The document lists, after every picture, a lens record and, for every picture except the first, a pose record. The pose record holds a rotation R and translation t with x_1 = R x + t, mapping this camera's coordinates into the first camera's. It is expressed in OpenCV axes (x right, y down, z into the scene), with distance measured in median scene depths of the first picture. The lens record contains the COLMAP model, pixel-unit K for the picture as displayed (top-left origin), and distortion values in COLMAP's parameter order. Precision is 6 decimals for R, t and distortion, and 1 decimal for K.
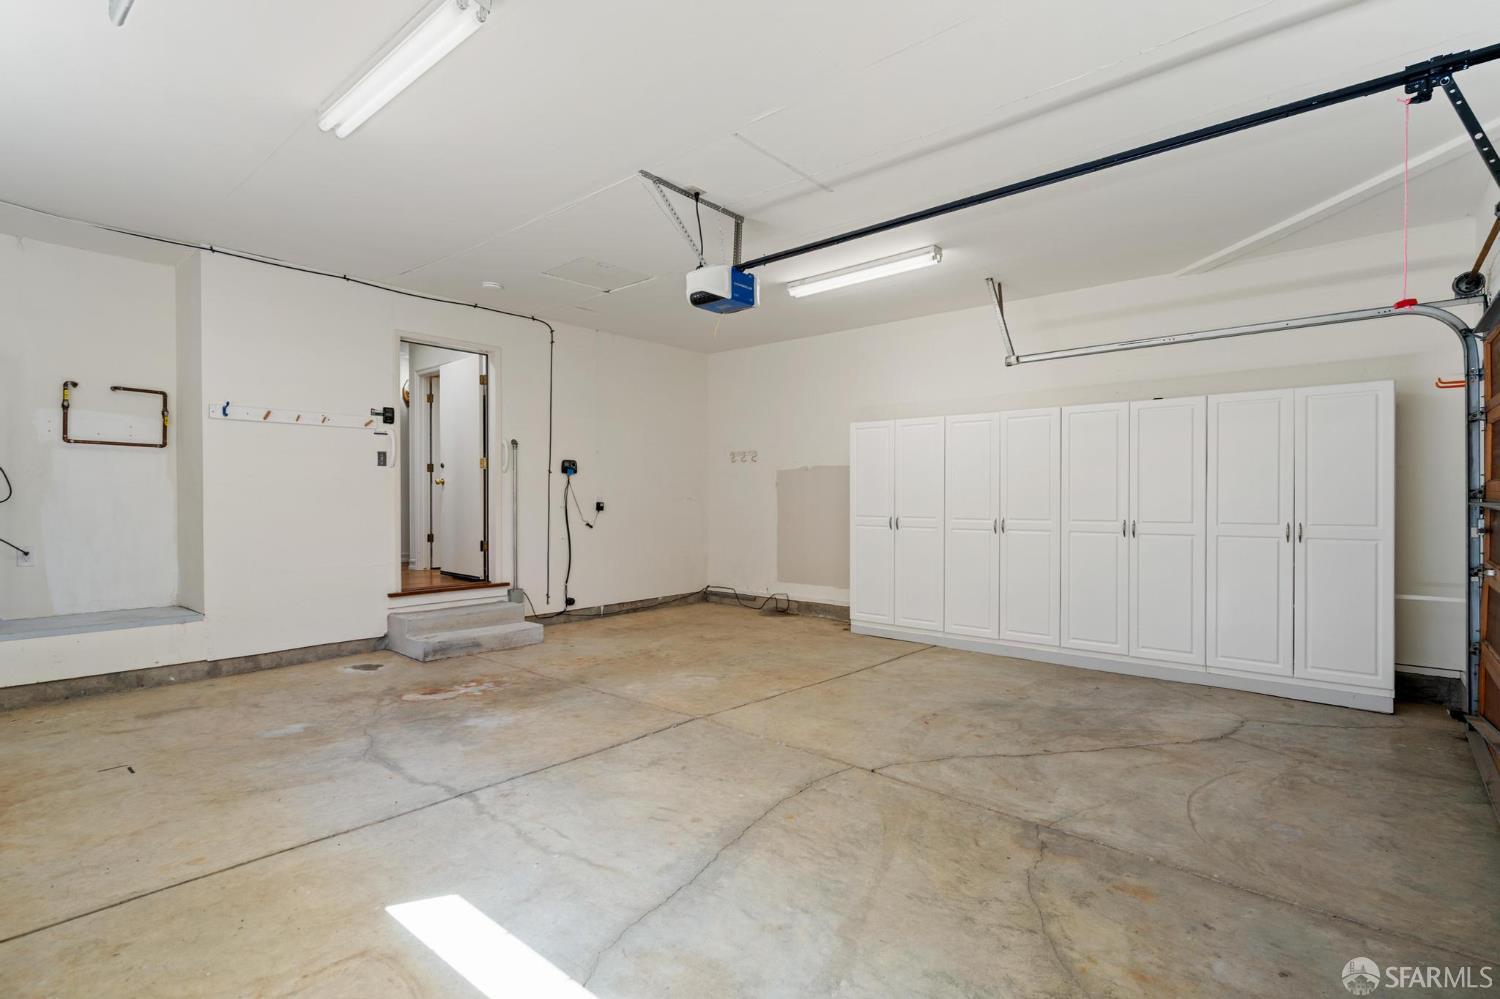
lens RADIAL K [[678.6, 0, 750.0], [0, 678.6, 499.5], [0, 0, 1]] dist [-0.003091, 0.000746]
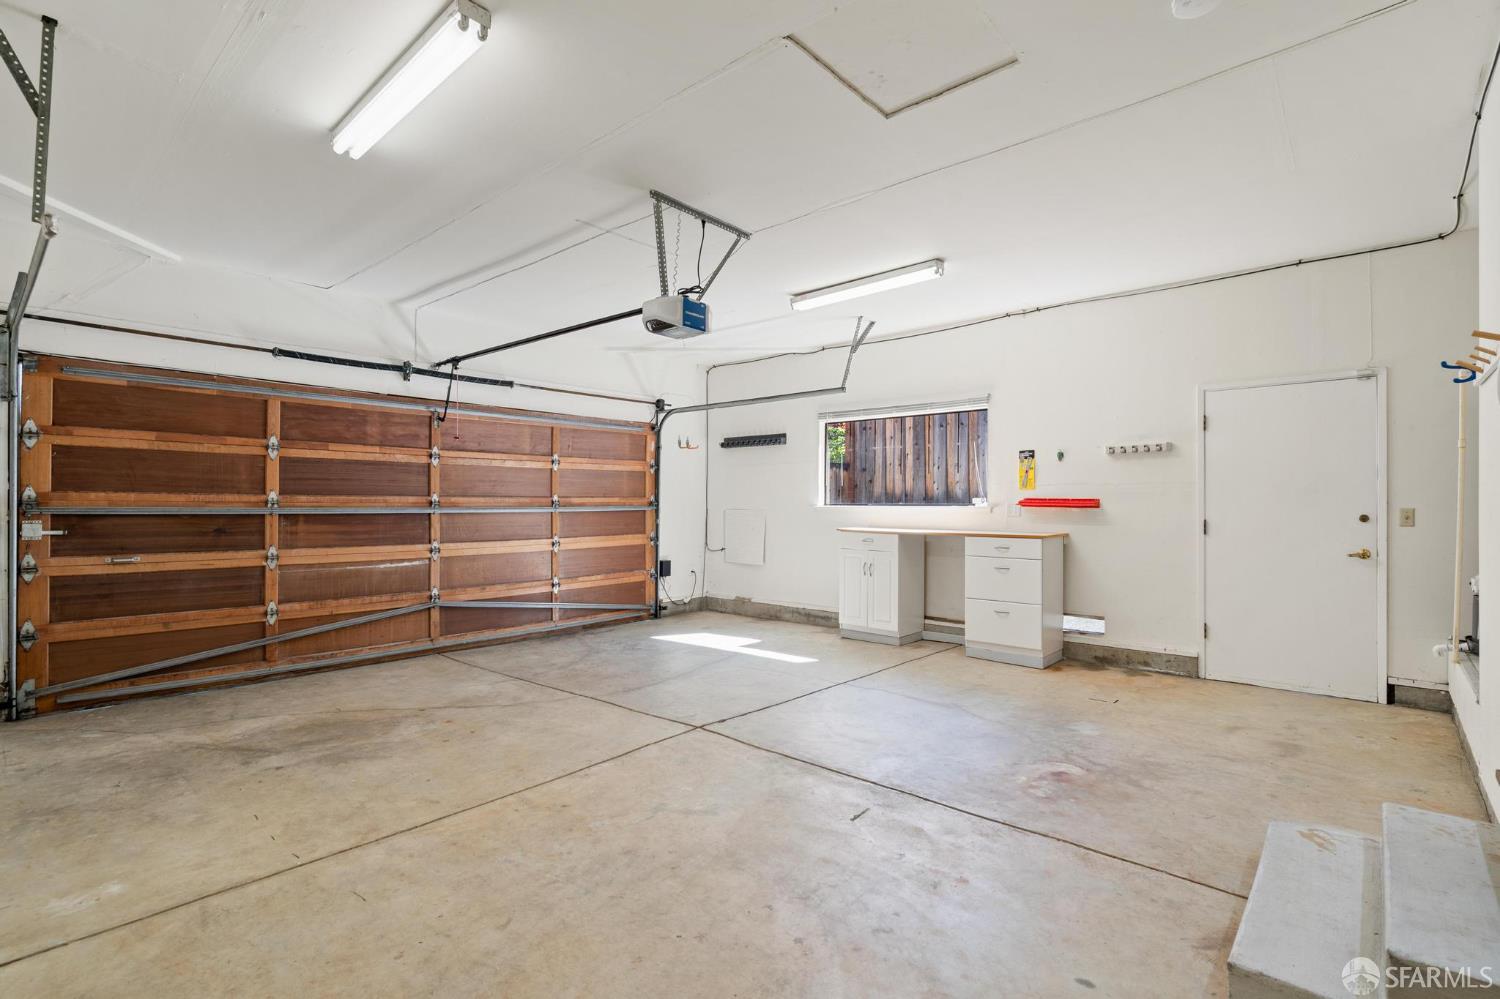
lens RADIAL K [[678.6, 0, 750.0], [0, 678.6, 499.5], [0, 0, 1]] dist [-0.003091, 0.000746]
pose [[-0.999879, -0.002933, 0.015271, -0.173574], [-0.002965, 0.999993, -0.002105, -0.015923], [-0.015265, -0.002150, -0.999881, 2.105154]]
